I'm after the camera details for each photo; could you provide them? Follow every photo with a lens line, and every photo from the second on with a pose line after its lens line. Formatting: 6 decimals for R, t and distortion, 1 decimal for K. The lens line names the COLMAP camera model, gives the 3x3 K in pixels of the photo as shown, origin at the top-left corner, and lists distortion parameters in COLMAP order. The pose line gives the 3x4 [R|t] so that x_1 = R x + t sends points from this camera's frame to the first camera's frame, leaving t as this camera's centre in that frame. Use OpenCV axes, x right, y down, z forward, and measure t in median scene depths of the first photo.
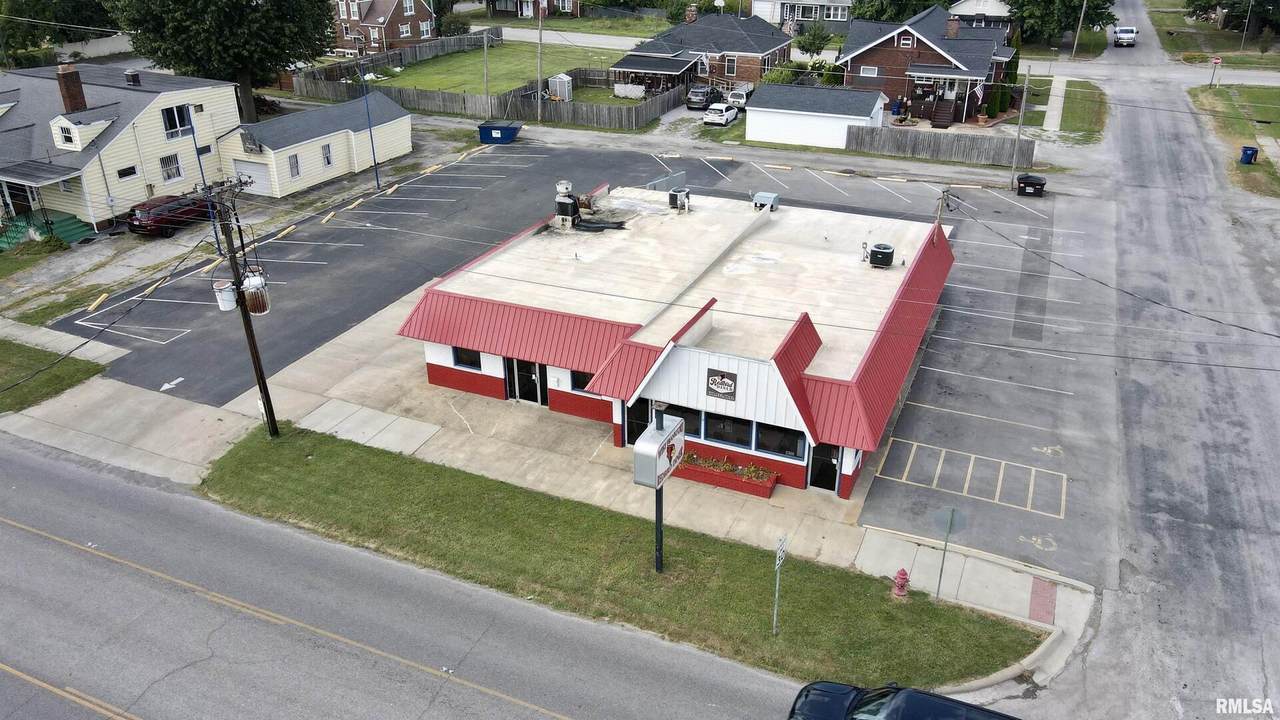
lens RADIAL K [[940.1, 0, 639.3], [0, 940.1, 351.1], [0, 0, 1]] dist [-0.008921, 0.032403]
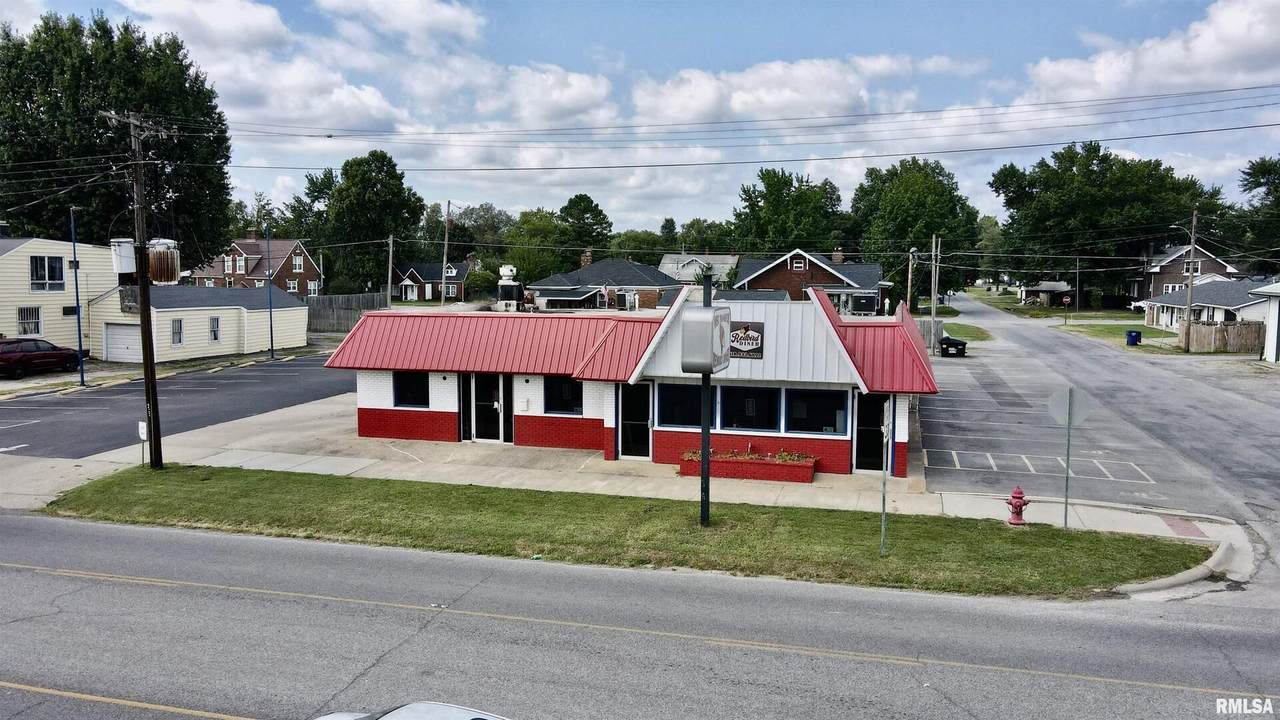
lens RADIAL K [[940.1, 0, 639.6], [0, 940.1, 354.0], [0, 0, 1]] dist [-0.008921, 0.032403]
pose [[0.988932, -0.002668, 0.148345, -0.107755], [0.055277, 0.934481, -0.351695, 0.278393], [-0.137687, 0.356003, 0.924286, 0.197184]]
